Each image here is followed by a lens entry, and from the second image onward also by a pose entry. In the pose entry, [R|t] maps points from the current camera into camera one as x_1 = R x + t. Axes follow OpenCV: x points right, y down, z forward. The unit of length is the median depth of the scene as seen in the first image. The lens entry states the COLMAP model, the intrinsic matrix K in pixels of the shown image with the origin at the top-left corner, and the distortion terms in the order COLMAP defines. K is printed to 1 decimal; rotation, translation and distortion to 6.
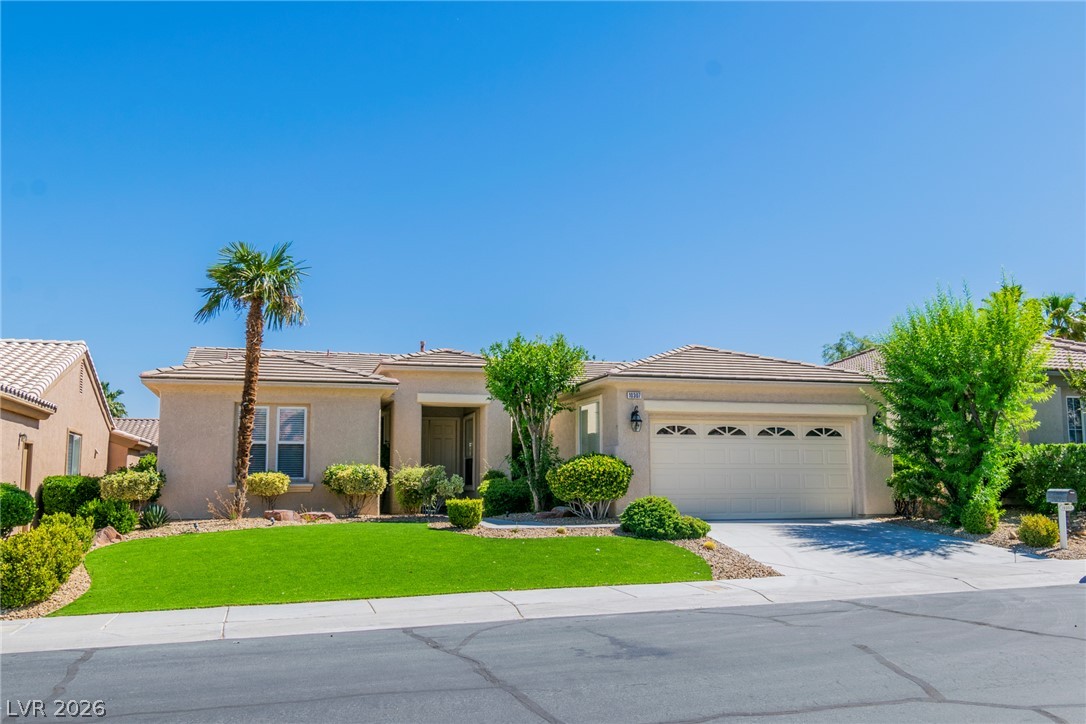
lens RADIAL K [[937.4, 0, 543.0], [0, 937.4, 362.0], [0, 0, 1]] dist [-0.013113, -0.005376]
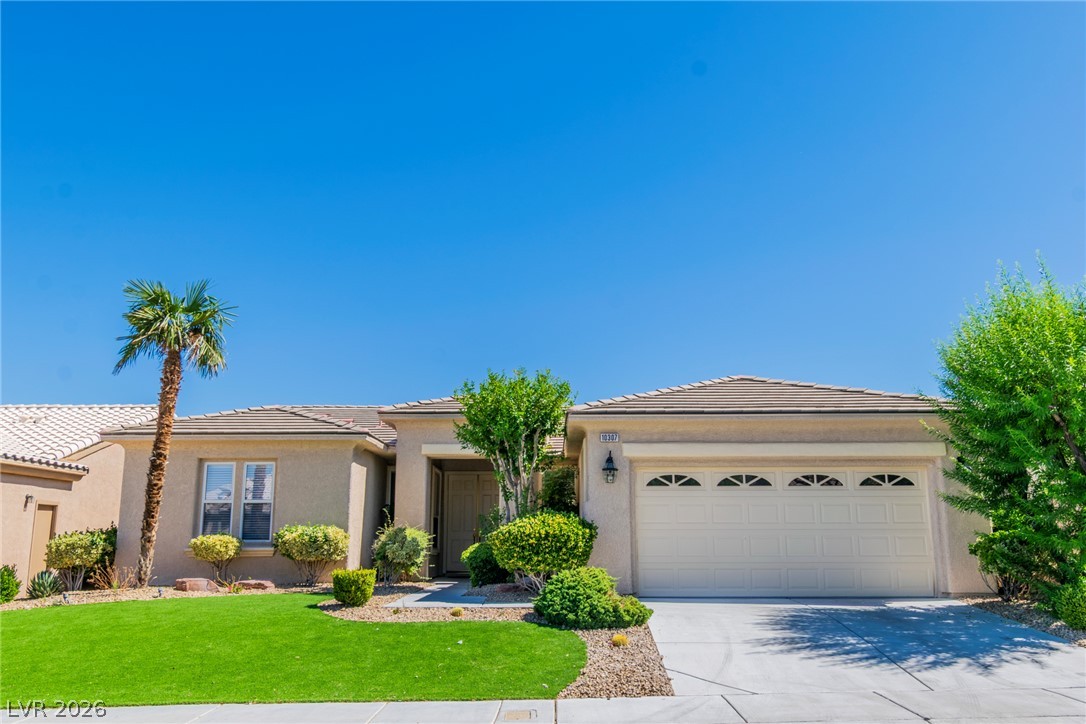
lens RADIAL K [[893.8, 0, 543.4], [0, 893.8, 341.9], [0, 0, 1]] dist [-0.001705, -0.004485]
pose [[0.956541, -0.060983, -0.285149, 0.266912], [0.036150, 0.995143, -0.091557, 0.021845], [0.289348, 0.077270, 0.954100, 0.243997]]
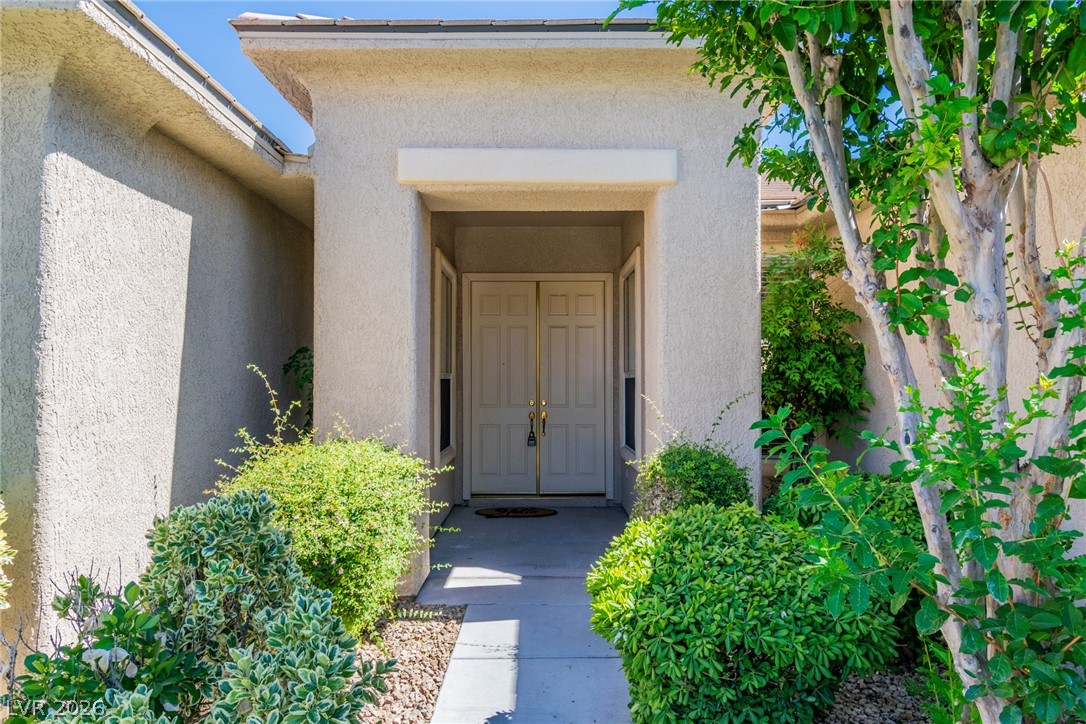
lens RADIAL K [[744.0, 0, 543.0], [0, 744.0, 362.0], [0, 0, 1]] dist [-0.000314, -0.000170]
pose [[0.963418, 0.000194, -0.268005, -0.042859], [0.030728, 0.993325, 0.111180, 0.083563], [0.266237, -0.115348, 0.956981, 0.936363]]
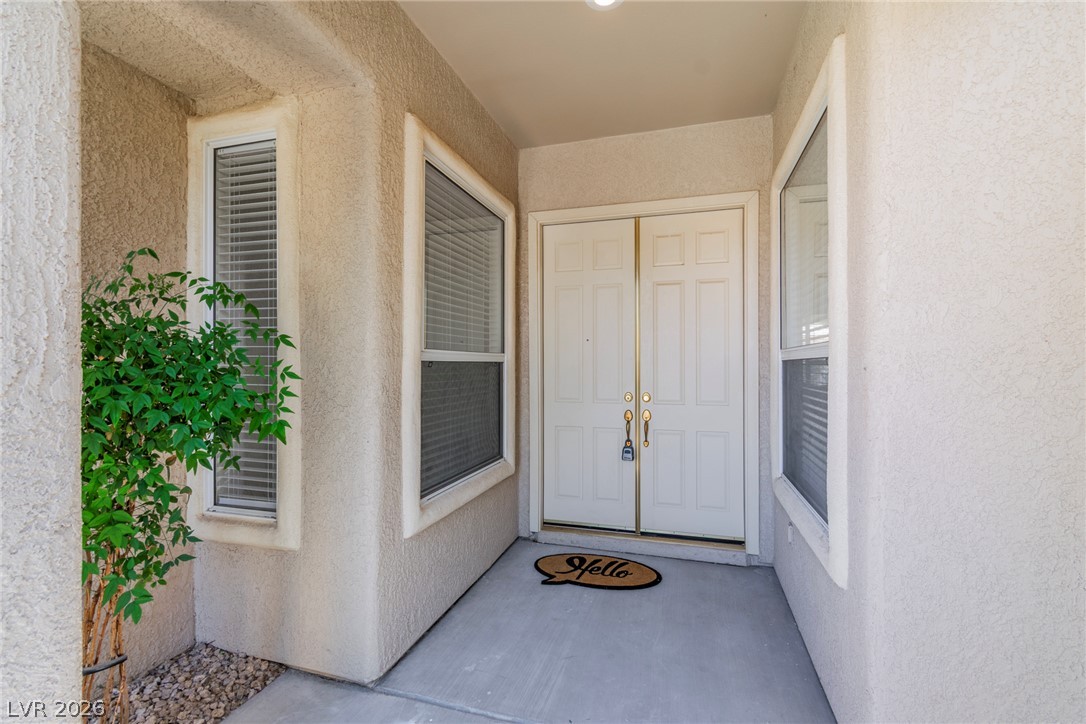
lens RADIAL K [[487.5, 0, 543.0], [0, 487.5, 362.0], [0, 0, 1]] dist [-0.000600, -0.000004]
pose [[0.845674, 0.002813, -0.533692, -0.090795], [0.068282, 0.991198, 0.113423, 0.117077], [0.529313, -0.132361, 0.838038, 1.167814]]
